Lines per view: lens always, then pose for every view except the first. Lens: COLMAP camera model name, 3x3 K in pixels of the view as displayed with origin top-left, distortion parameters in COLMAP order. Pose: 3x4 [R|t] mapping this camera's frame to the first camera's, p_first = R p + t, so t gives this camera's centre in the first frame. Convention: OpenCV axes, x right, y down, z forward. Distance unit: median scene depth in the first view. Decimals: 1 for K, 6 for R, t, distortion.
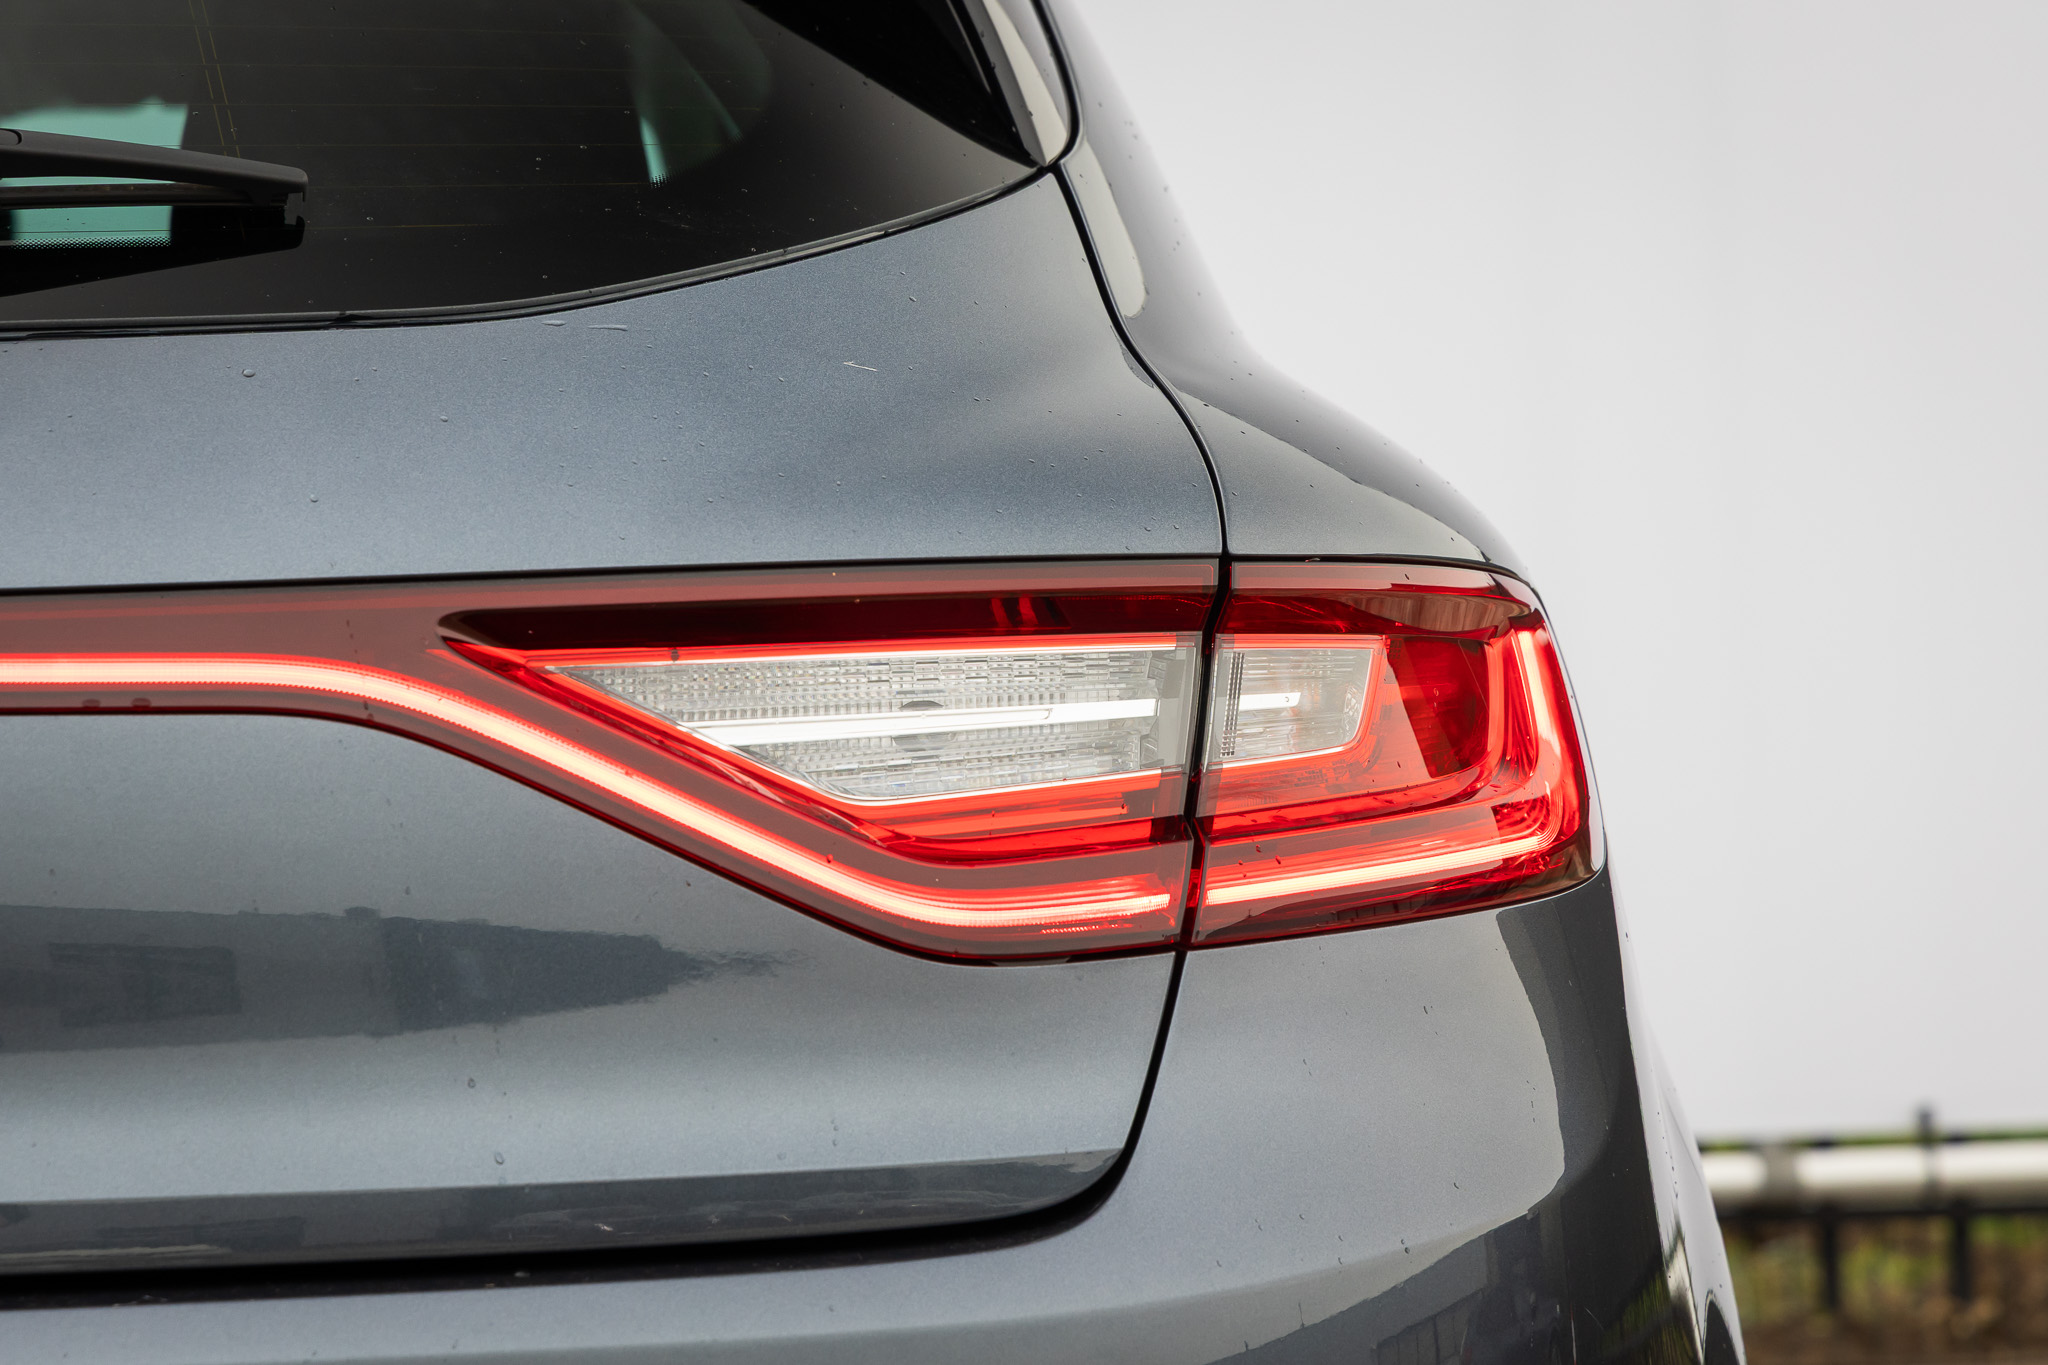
lens RADIAL K [[6189.0, 0, 1024.0], [0, 6189.0, 682.5], [0, 0, 1]] dist [0.061238, -0.179168]
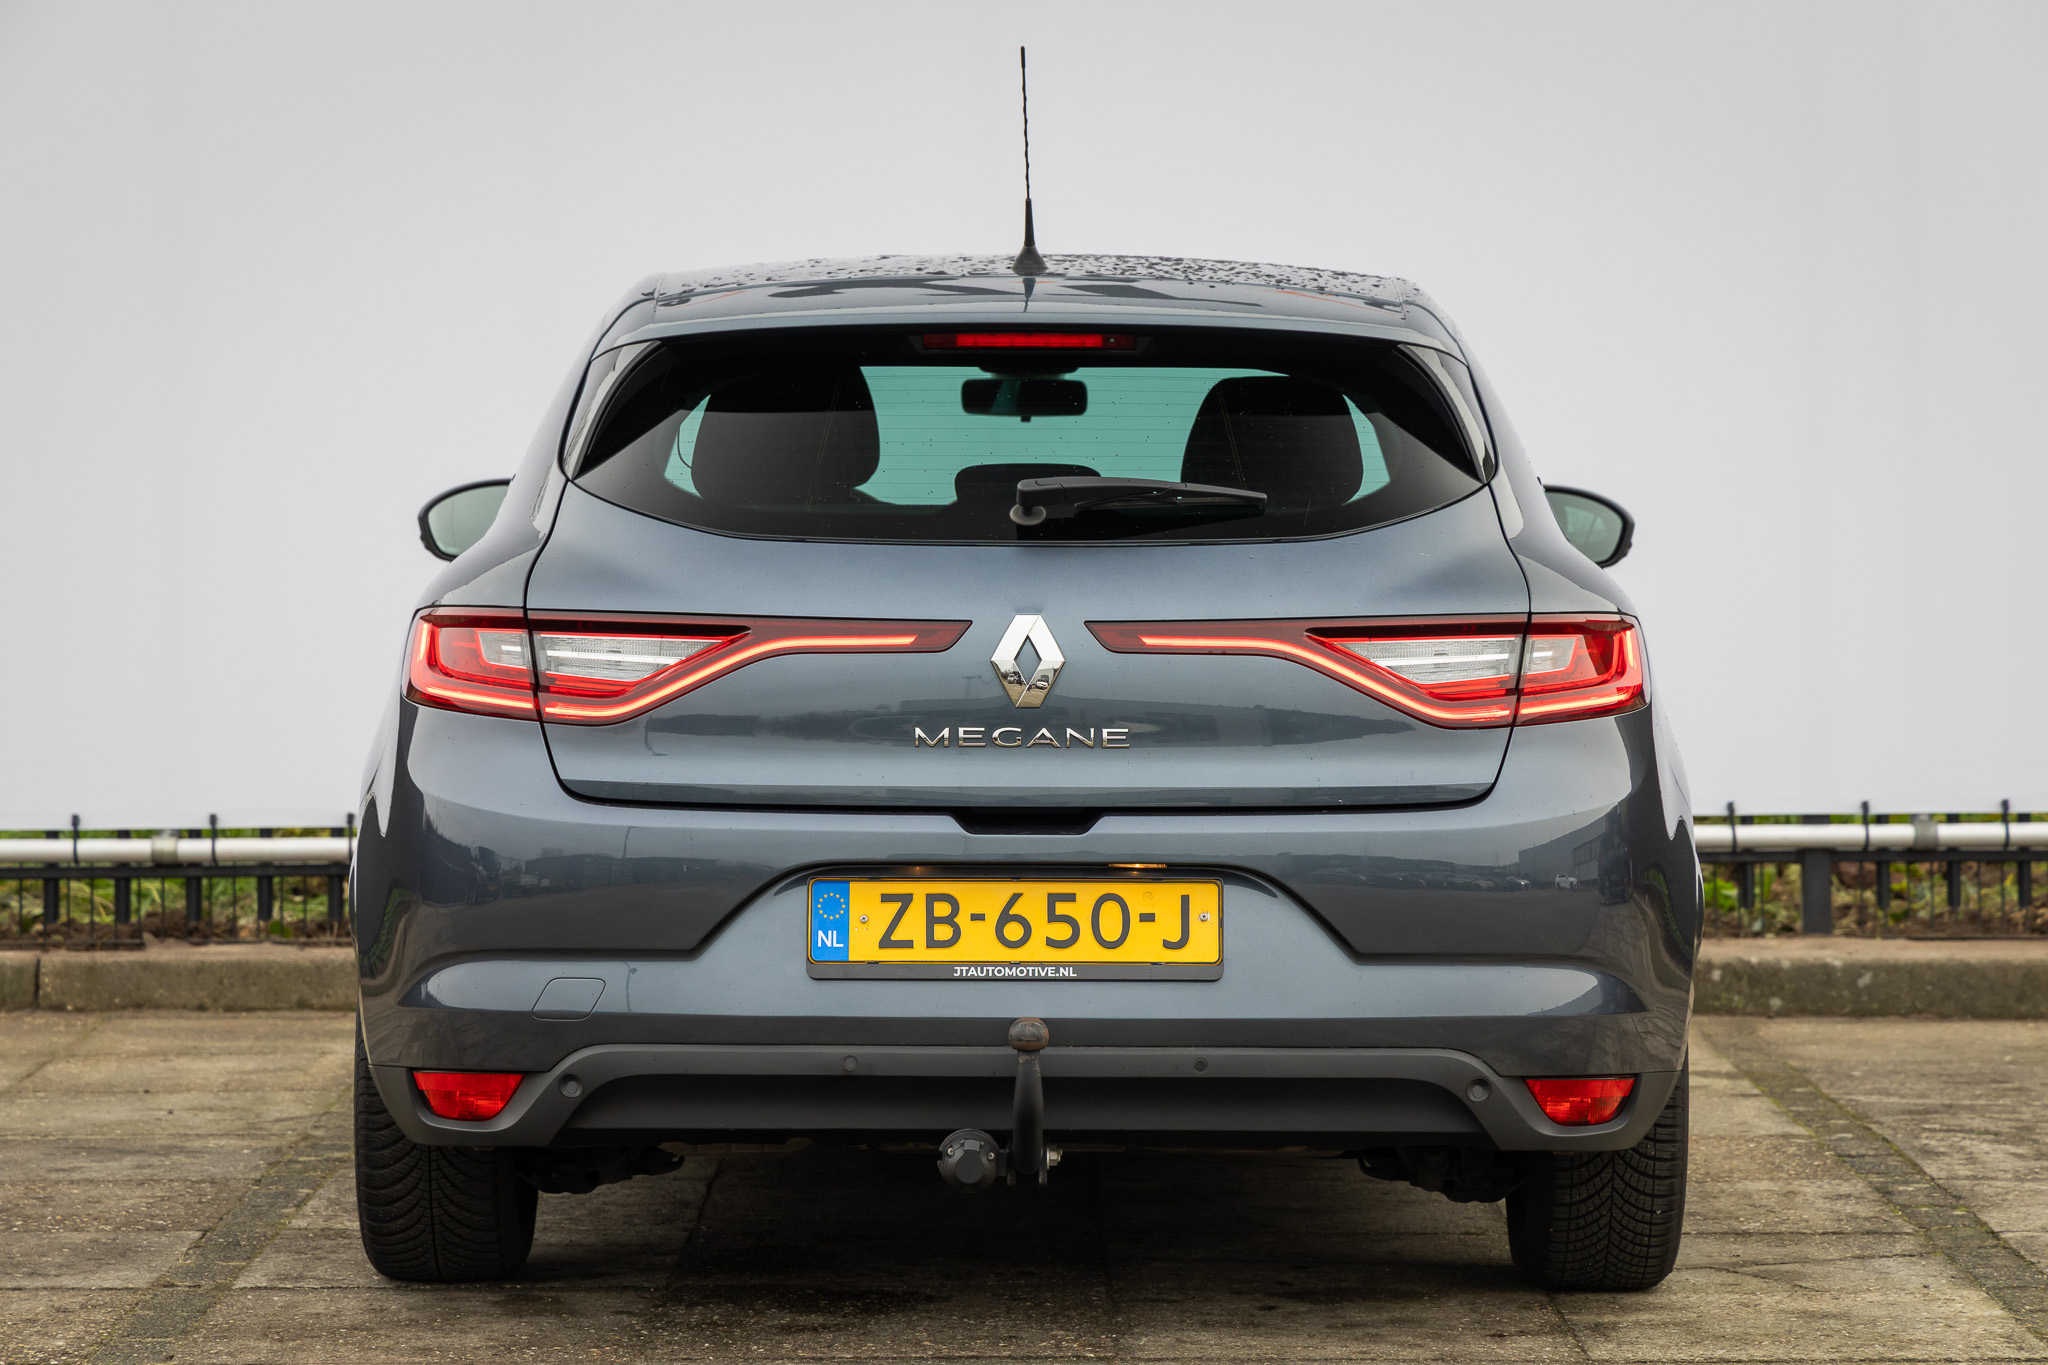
lens RADIAL K [[6189.0, 0, 1024.0], [0, 6189.0, 682.5], [0, 0, 1]] dist [0.061238, -0.179168]
pose [[0.994799, 0.023974, -0.098992, 0.094473], [-0.019294, 0.998662, 0.047975, -0.141714], [0.100010, -0.045816, 0.993931, -2.462229]]
